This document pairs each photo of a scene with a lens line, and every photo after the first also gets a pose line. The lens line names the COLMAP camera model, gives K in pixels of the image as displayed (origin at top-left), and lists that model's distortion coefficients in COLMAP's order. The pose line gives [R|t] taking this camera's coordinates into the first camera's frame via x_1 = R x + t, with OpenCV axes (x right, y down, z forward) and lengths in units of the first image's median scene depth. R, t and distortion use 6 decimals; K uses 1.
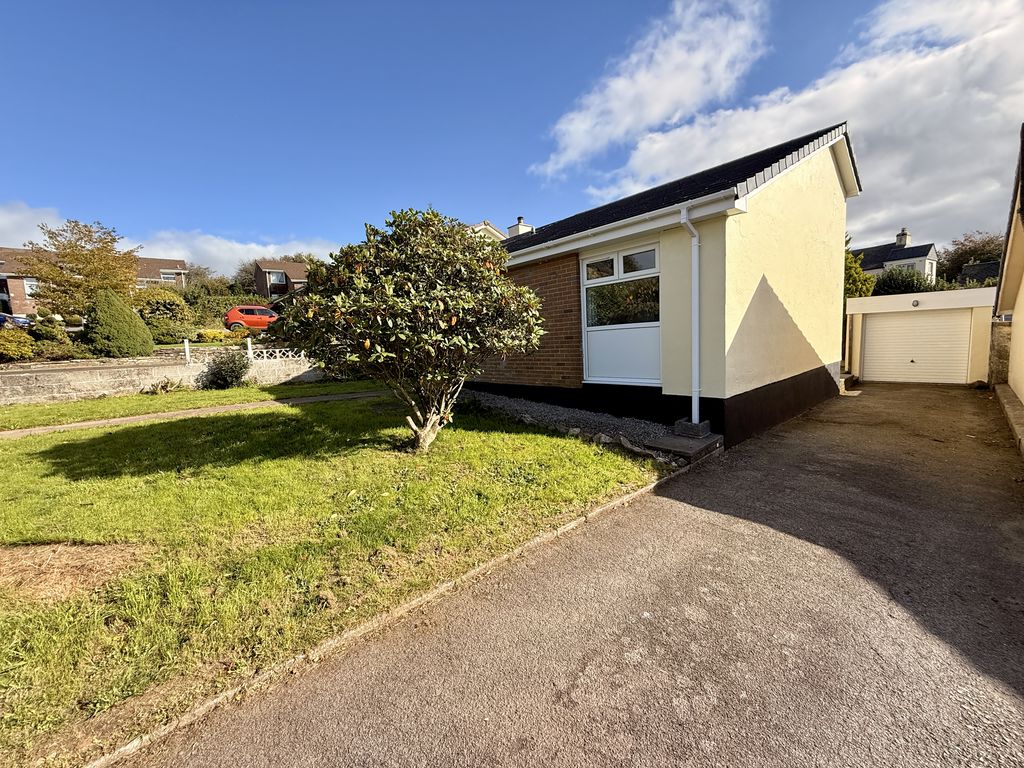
lens RADIAL K [[406.2, 0, 509.2], [0, 406.2, 382.7], [0, 0, 1]] dist [-0.000484, -0.000030]
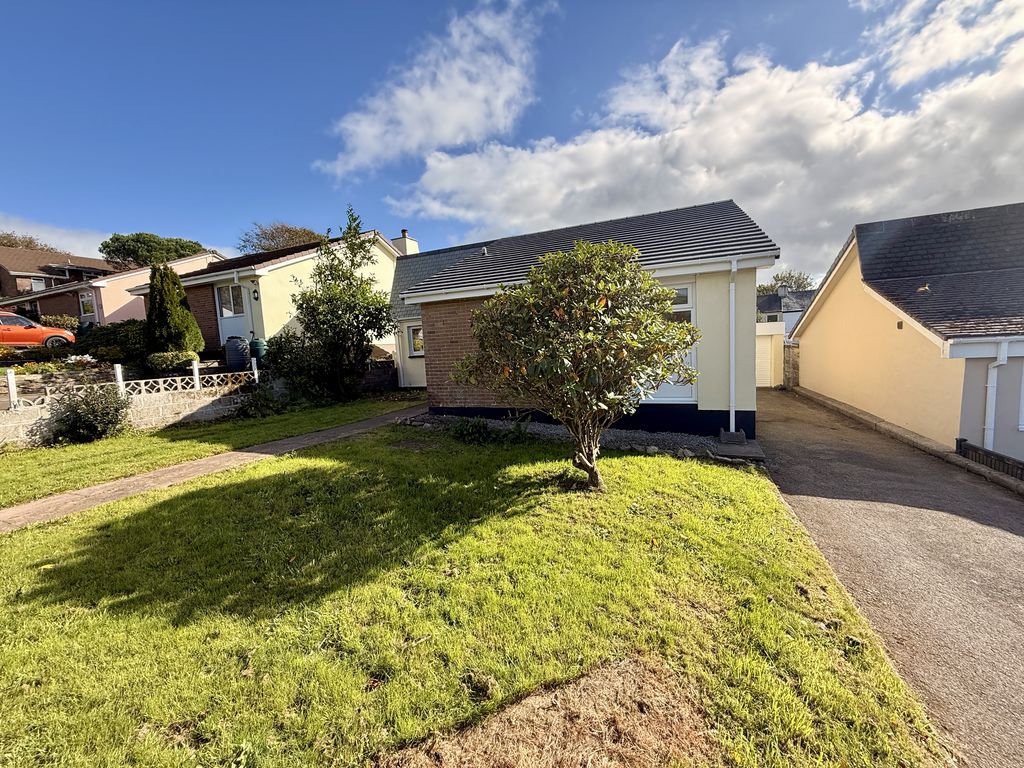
lens RADIAL K [[406.2, 0, 509.2], [0, 406.2, 382.7], [0, 0, 1]] dist [-0.000484, -0.000030]
pose [[0.901627, -0.038038, 0.430839, -0.629747], [0.052184, 0.998415, -0.021058, -0.055004], [-0.429355, 0.041470, 0.902183, 0.164240]]
